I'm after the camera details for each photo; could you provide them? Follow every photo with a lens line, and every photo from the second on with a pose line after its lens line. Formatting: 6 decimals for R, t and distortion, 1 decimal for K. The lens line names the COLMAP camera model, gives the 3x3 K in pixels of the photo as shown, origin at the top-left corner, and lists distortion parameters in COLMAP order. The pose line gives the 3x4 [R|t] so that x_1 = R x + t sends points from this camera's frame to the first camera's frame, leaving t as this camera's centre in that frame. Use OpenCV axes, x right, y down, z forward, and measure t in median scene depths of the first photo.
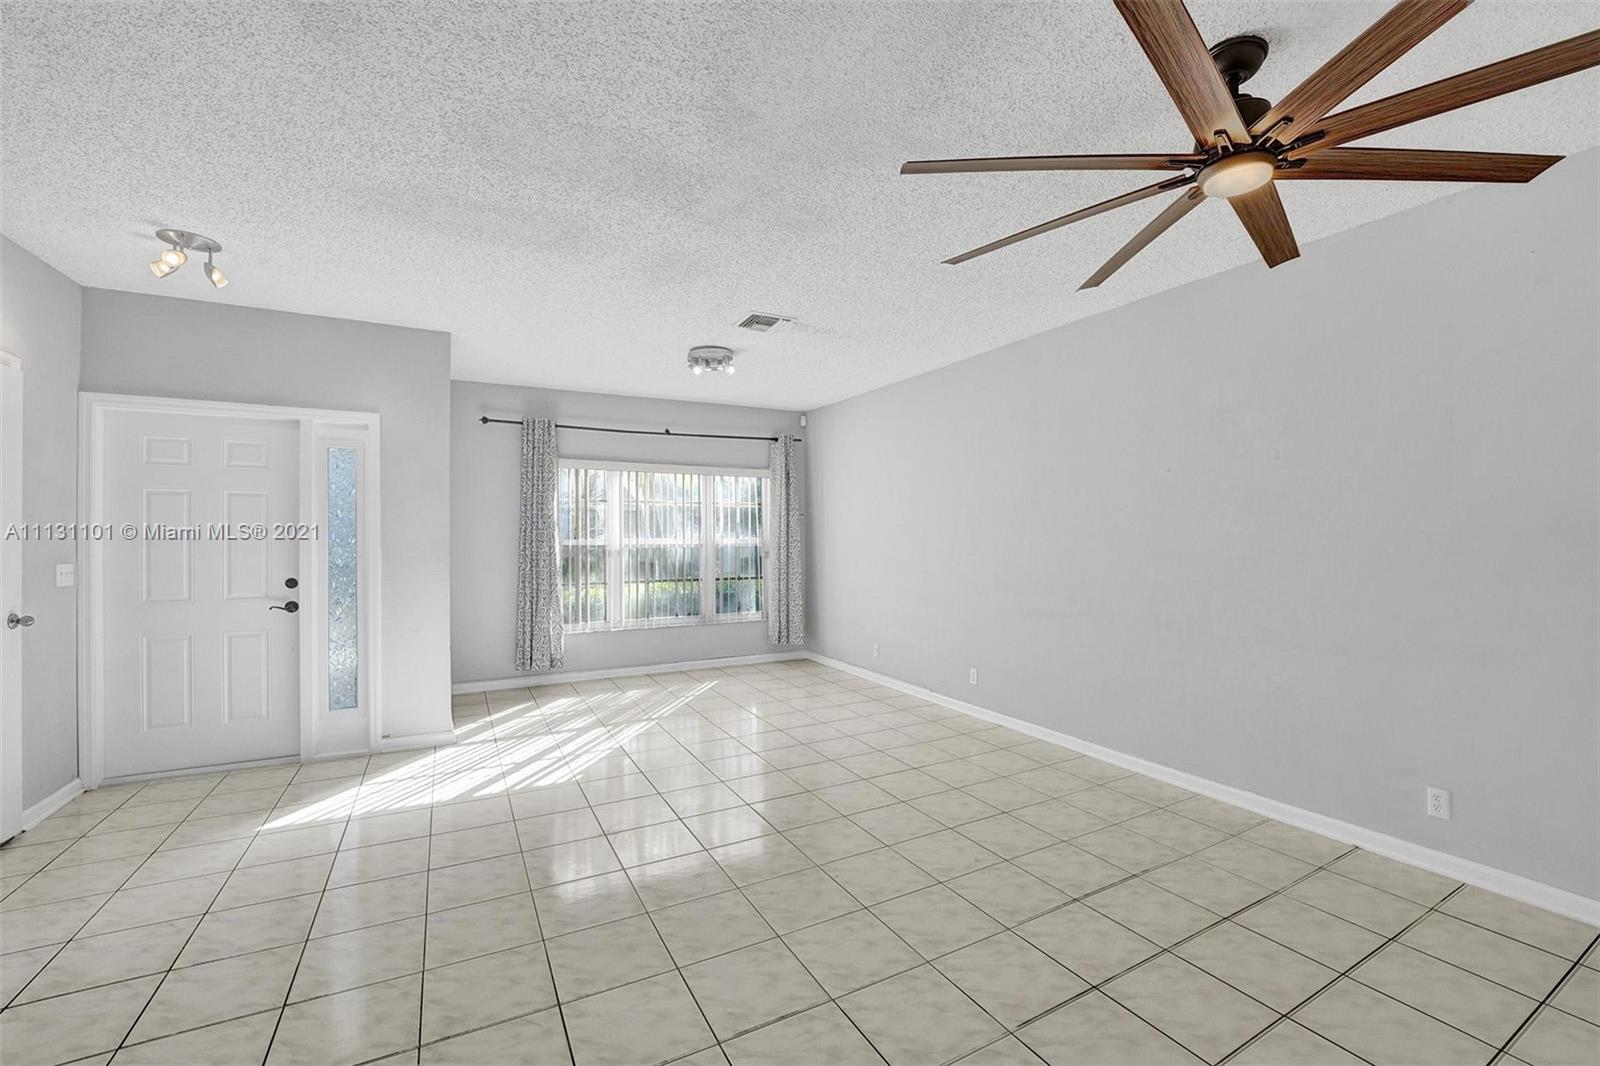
lens RADIAL K [[668.5, 0, 802.9], [0, 668.5, 528.5], [0, 0, 1]] dist [-0.022276, -0.000224]
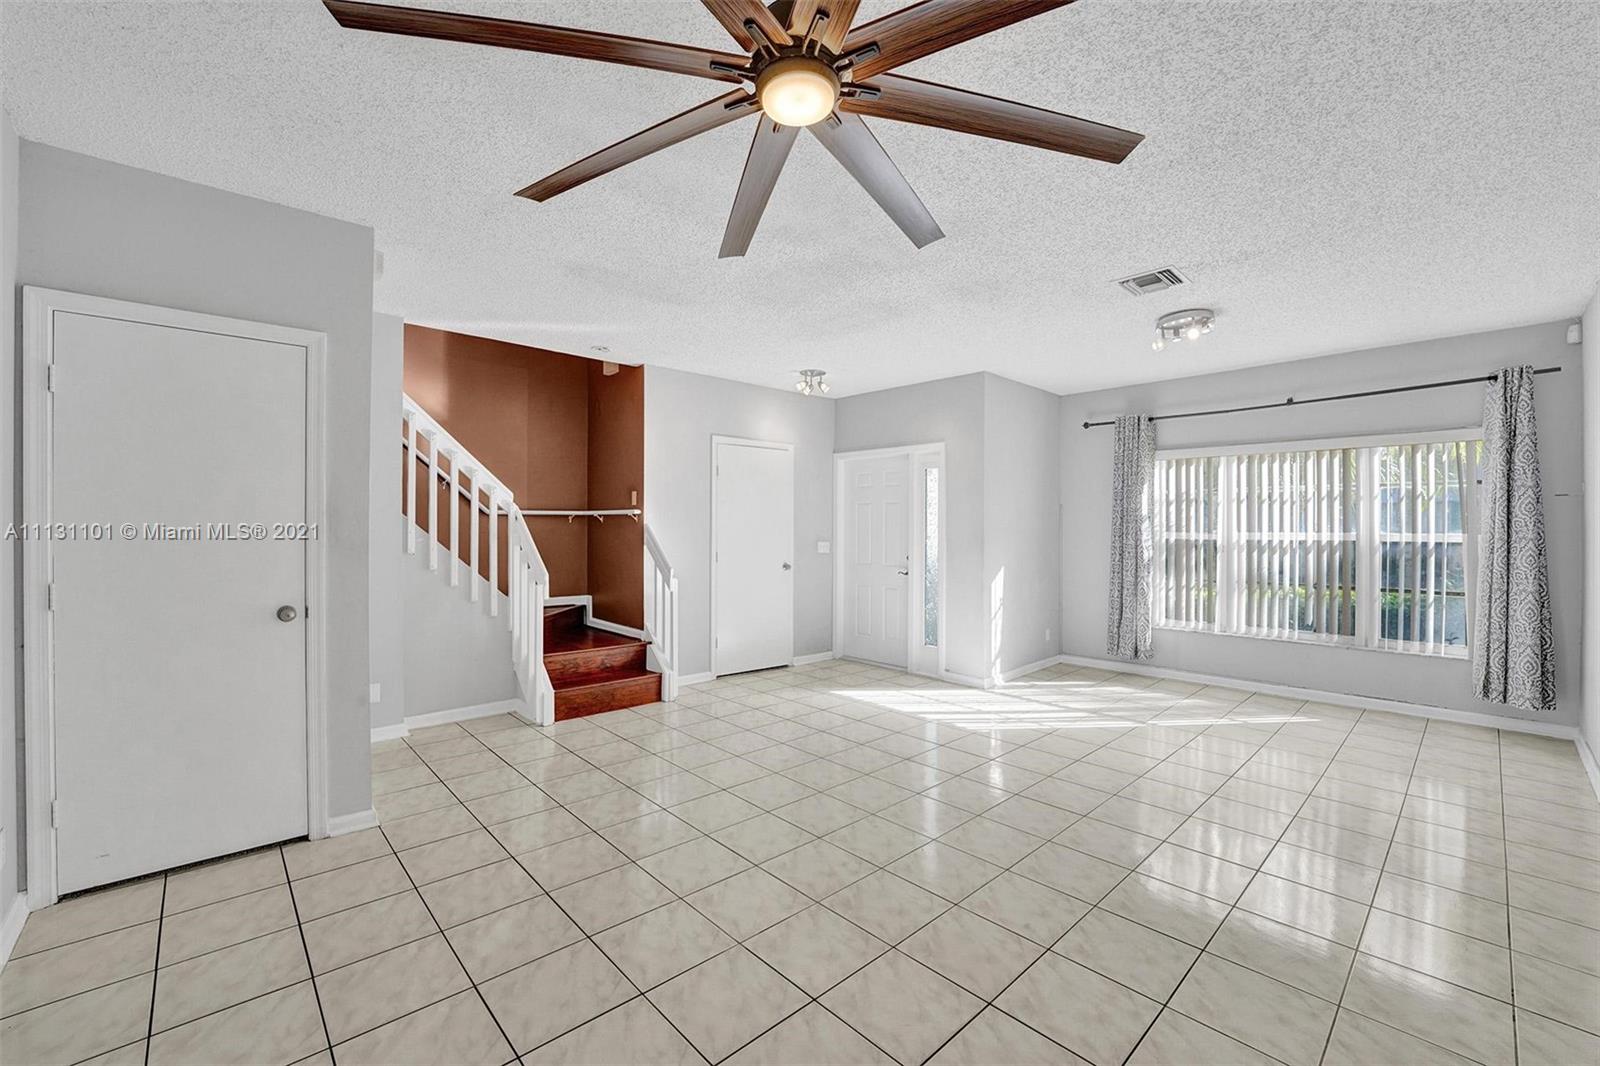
lens RADIAL K [[659.5, 0, 800.9], [0, 659.5, 525.1], [0, 0, 1]] dist [-0.013743, -0.000275]
pose [[0.244034, -0.000176, -0.969767, 0.671712], [0.007525, 0.999970, 0.001712, -0.000240], [0.969737, -0.007715, 0.244028, 0.364009]]
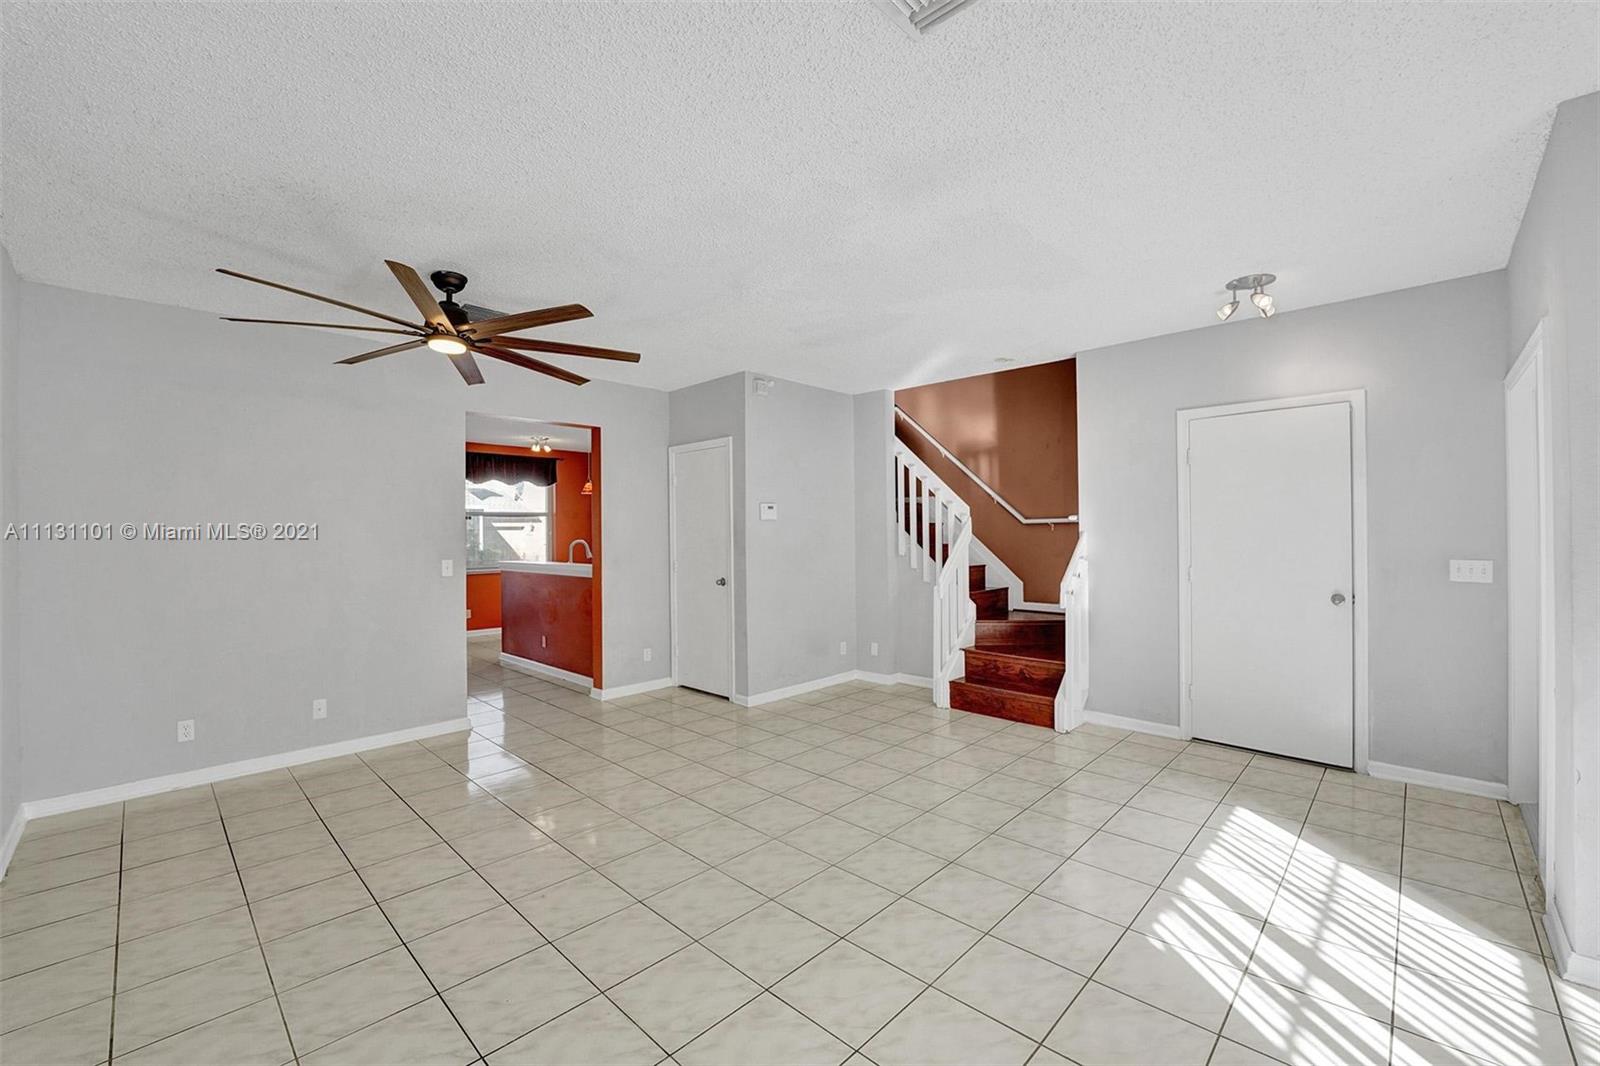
lens RADIAL K [[643.2, 0, 800.0], [0, 643.2, 533.0], [0, 0, 1]] dist [-0.022804, -0.000076]
pose [[-0.952967, 0.012412, -0.302819, 0.124659], [0.017041, 0.999775, -0.012647, 0.006613], [0.302594, -0.017213, -0.952964, 1.337550]]
